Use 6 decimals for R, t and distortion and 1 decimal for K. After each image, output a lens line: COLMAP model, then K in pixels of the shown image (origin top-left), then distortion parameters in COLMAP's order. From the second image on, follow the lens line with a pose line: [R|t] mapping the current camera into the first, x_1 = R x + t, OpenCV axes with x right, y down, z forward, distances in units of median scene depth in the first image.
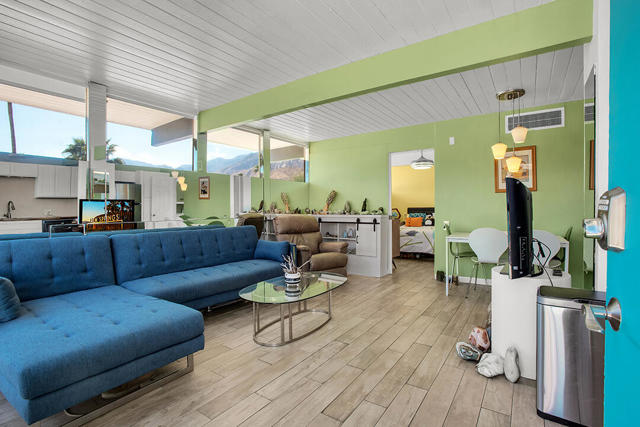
lens RADIAL K [[309.7, 0, 314.5], [0, 309.7, 213.3], [0, 0, 1]] dist [-0.071883, 0.032488]
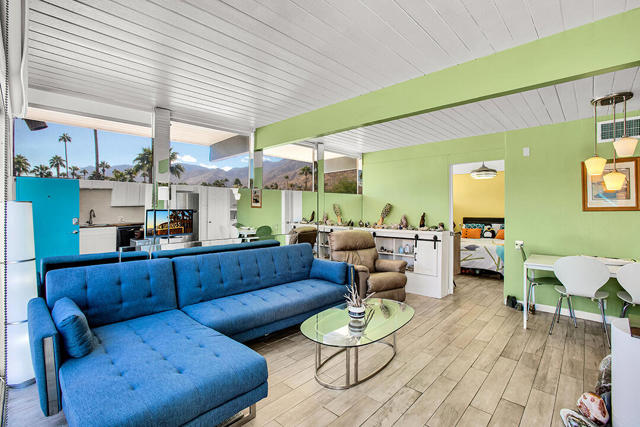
lens RADIAL K [[299.7, 0, 309.7], [0, 299.7, 210.5], [0, 0, 1]] dist [-0.075992, 0.027920]
pose [[0.987630, 0.005277, -0.156710, -0.048905], [-0.007130, 0.999911, -0.011261, -0.055137], [0.156637, 0.012239, 0.987580, 0.065909]]
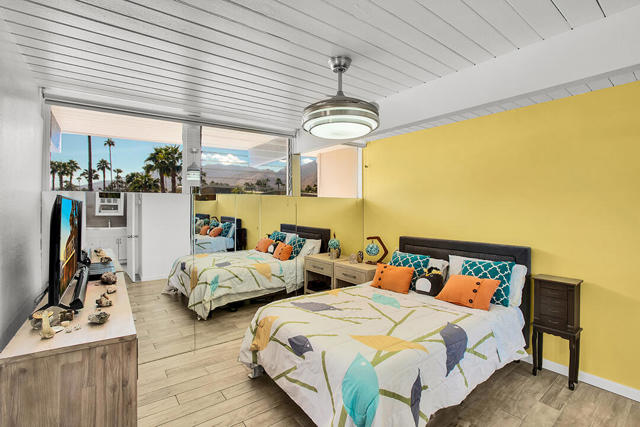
lens RADIAL K [[307.8, 0, 297.2], [0, 307.8, 207.7], [0, 0, 1]] dist [-0.079705, 0.028302]
pose [[0.943497, 0.006103, -0.331324, 0.664048], [-0.012992, 0.999743, -0.018580, -0.108469], [0.331126, 0.021835, 0.943334, 1.134309]]
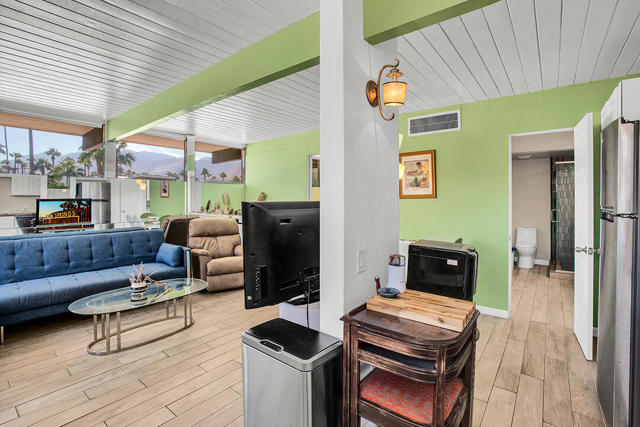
lens RADIAL K [[306.8, 0, 309.8], [0, 306.8, 200.4], [0, 0, 1]] dist [-0.078940, 0.031032]
pose [[0.998090, 0.004193, -0.061633, 0.380818], [-0.005124, 0.999875, -0.014951, -0.046689], [0.061562, 0.015238, 0.997987, 0.023969]]
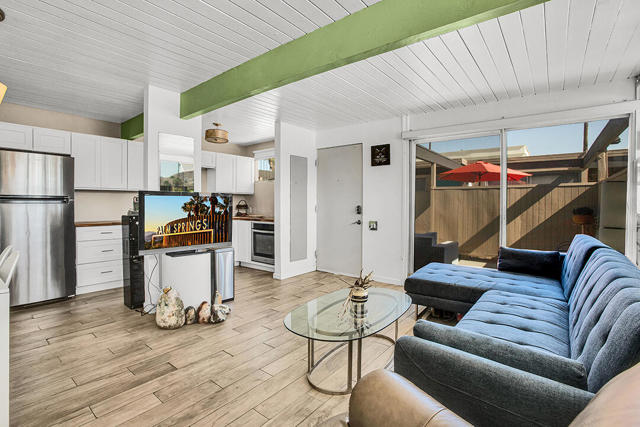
lens RADIAL K [[304.9, 0, 314.2], [0, 304.9, 203.2], [0, 0, 1]] dist [-0.075726, 0.026349]
pose [[-0.998397, 0.001872, 0.056574, 0.005092], [0.002706, 0.999889, 0.014664, -0.034900], [-0.056540, 0.014793, -0.998291, 1.239981]]
